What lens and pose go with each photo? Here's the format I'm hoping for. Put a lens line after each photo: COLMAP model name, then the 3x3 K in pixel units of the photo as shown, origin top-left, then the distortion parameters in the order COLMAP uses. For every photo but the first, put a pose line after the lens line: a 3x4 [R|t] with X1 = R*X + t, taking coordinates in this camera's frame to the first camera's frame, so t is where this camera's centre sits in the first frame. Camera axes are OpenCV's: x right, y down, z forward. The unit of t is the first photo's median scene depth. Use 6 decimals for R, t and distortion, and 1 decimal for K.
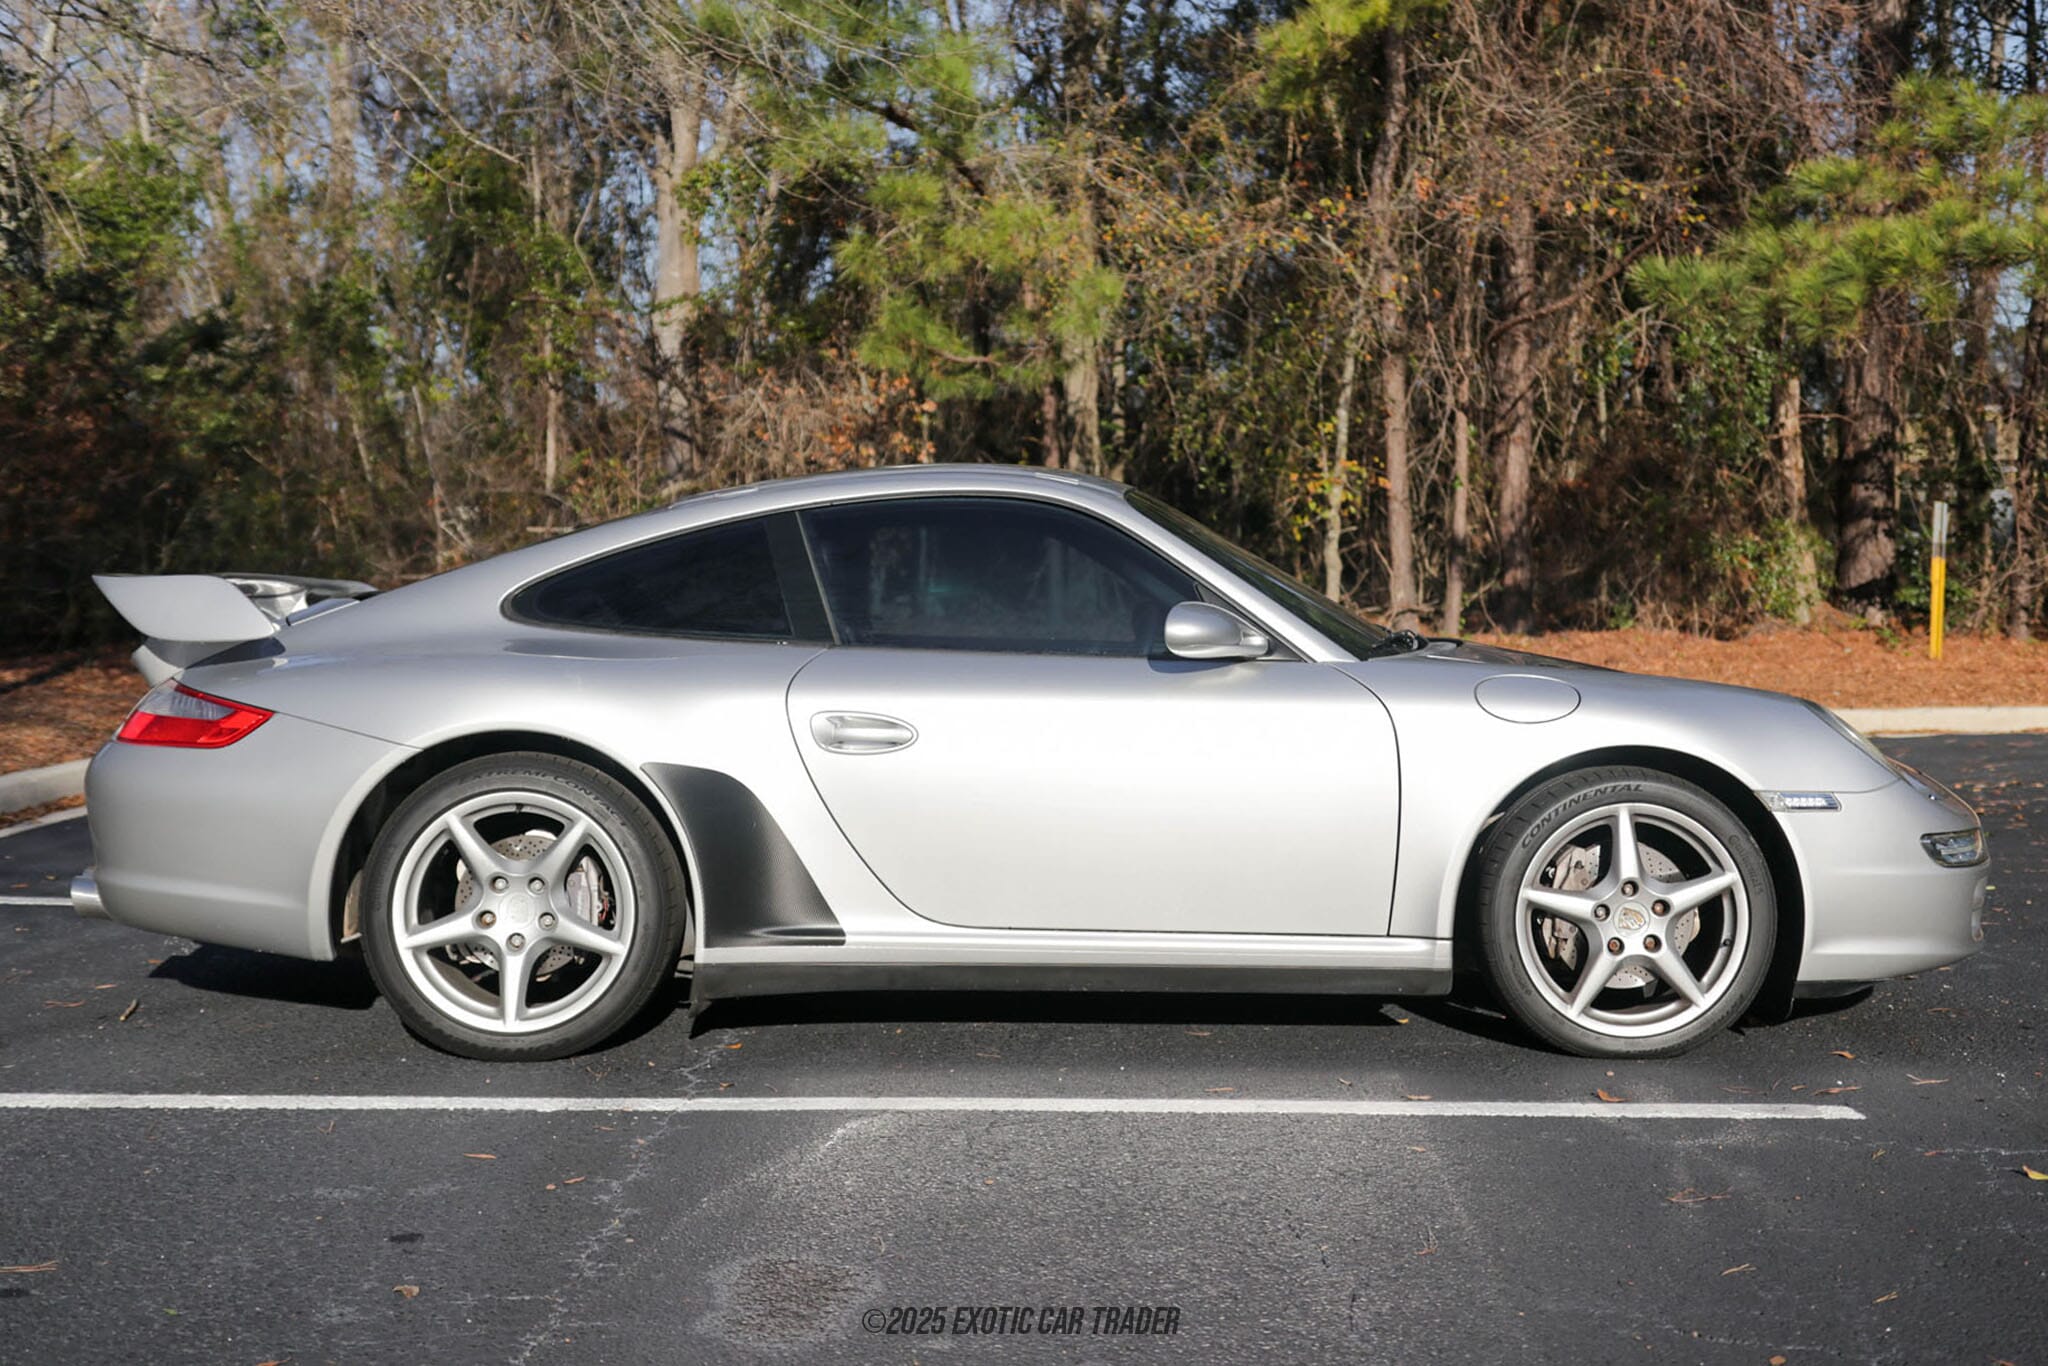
lens RADIAL K [[2429.0, 0, 1038.2], [0, 2429.0, 630.1], [0, 0, 1]] dist [-0.004186, 0.000000]
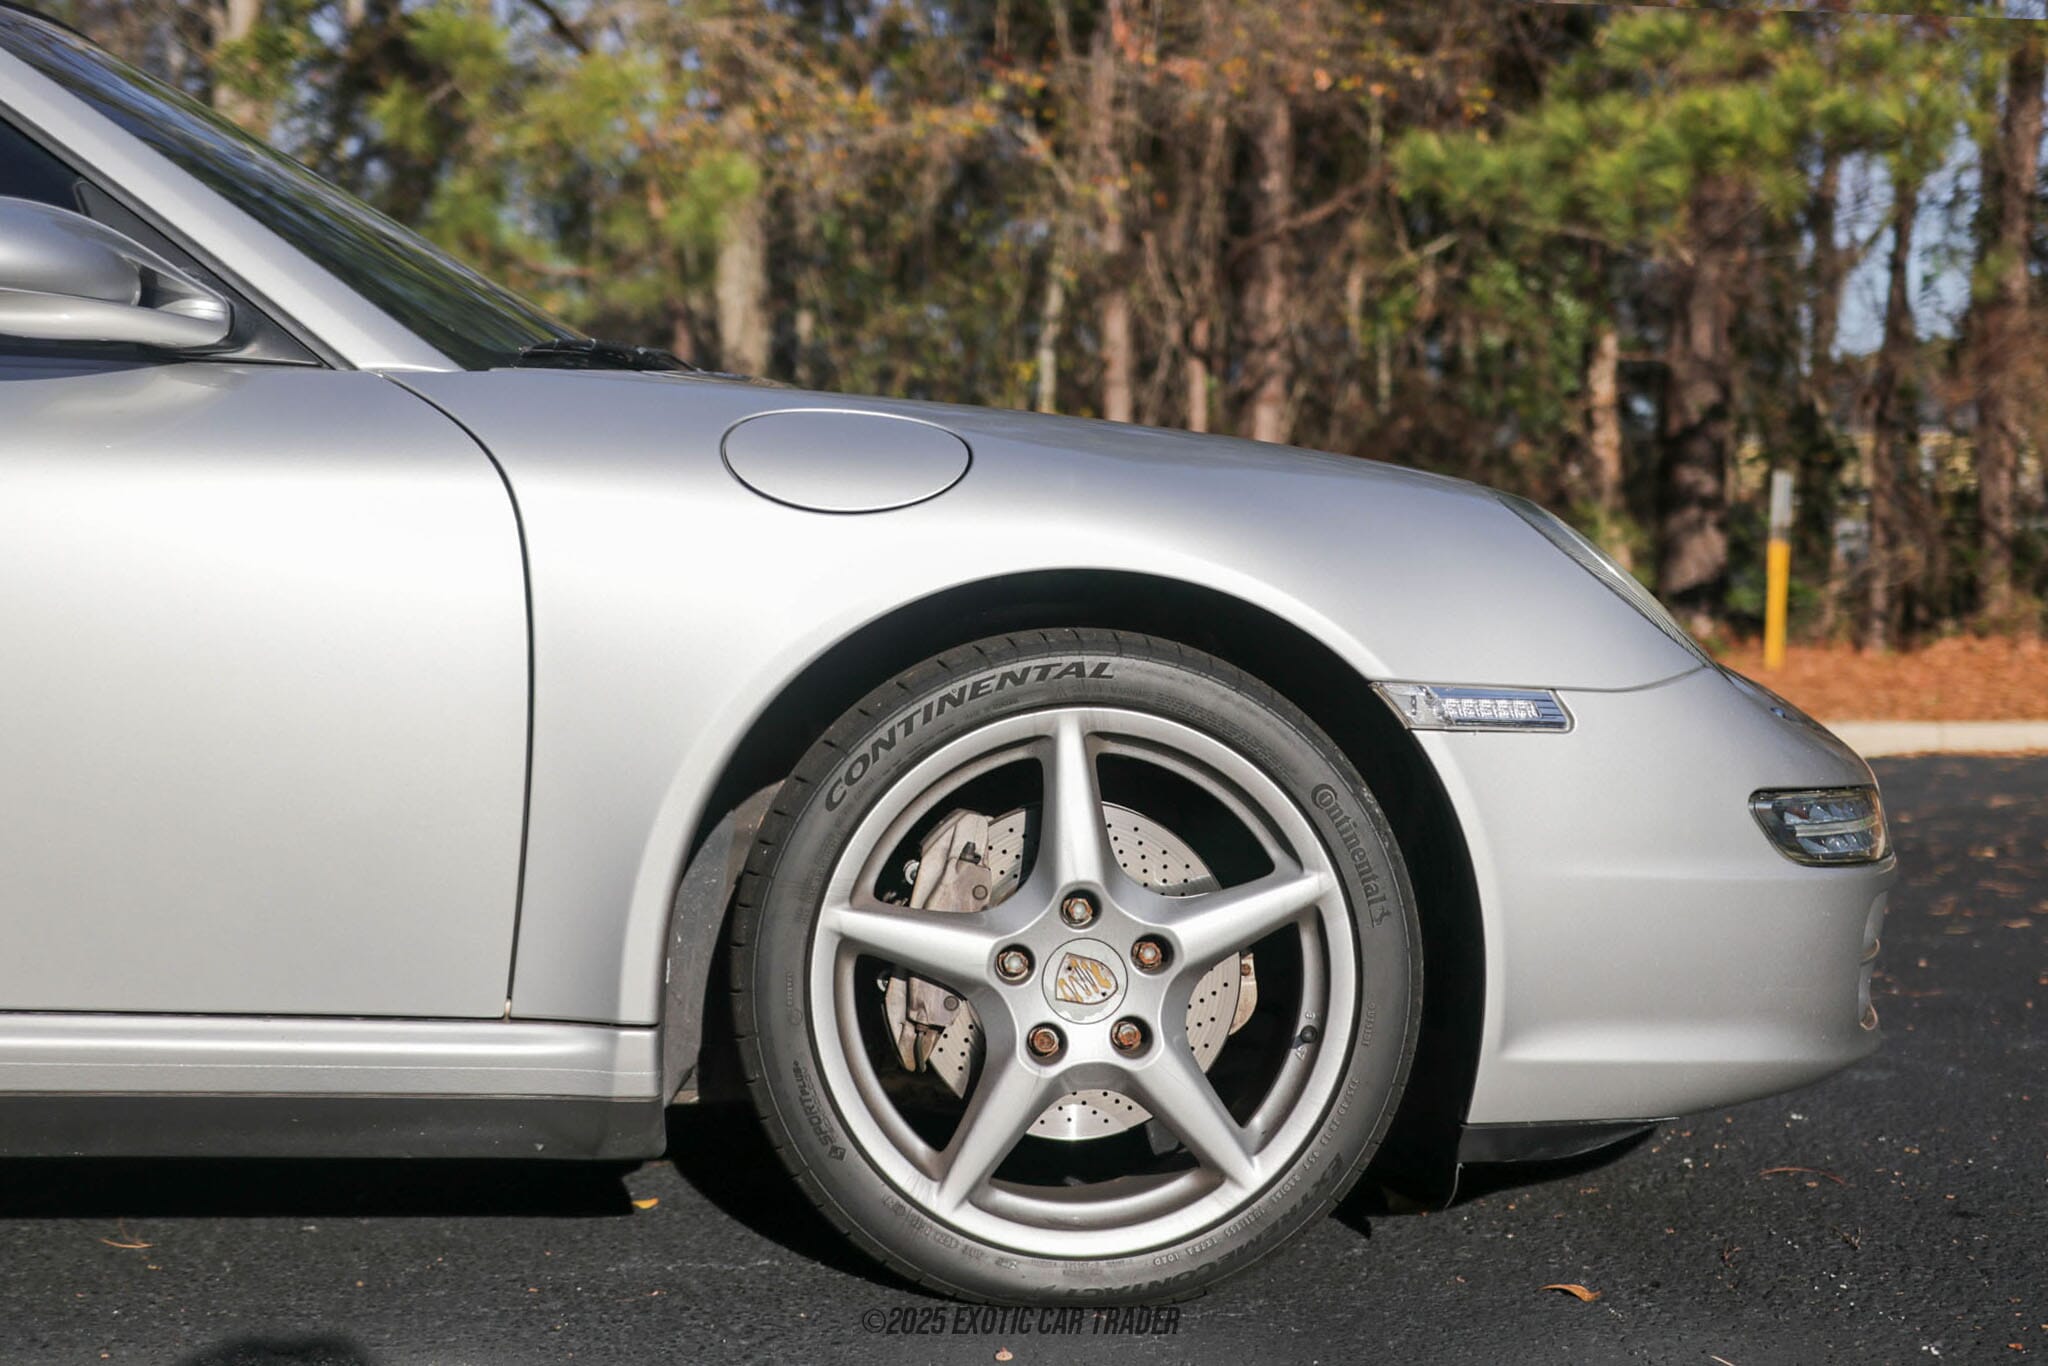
lens RADIAL K [[2663.8, 0, 1020.7], [0, 2663.8, 678.3], [0, 0, 1]] dist [0.019448, 0.000000]
pose [[0.996758, 0.011650, 0.079604, 0.194207], [-0.011658, 0.999932, -0.000357, 0.066046], [-0.079603, -0.000572, 0.996826, 0.531817]]
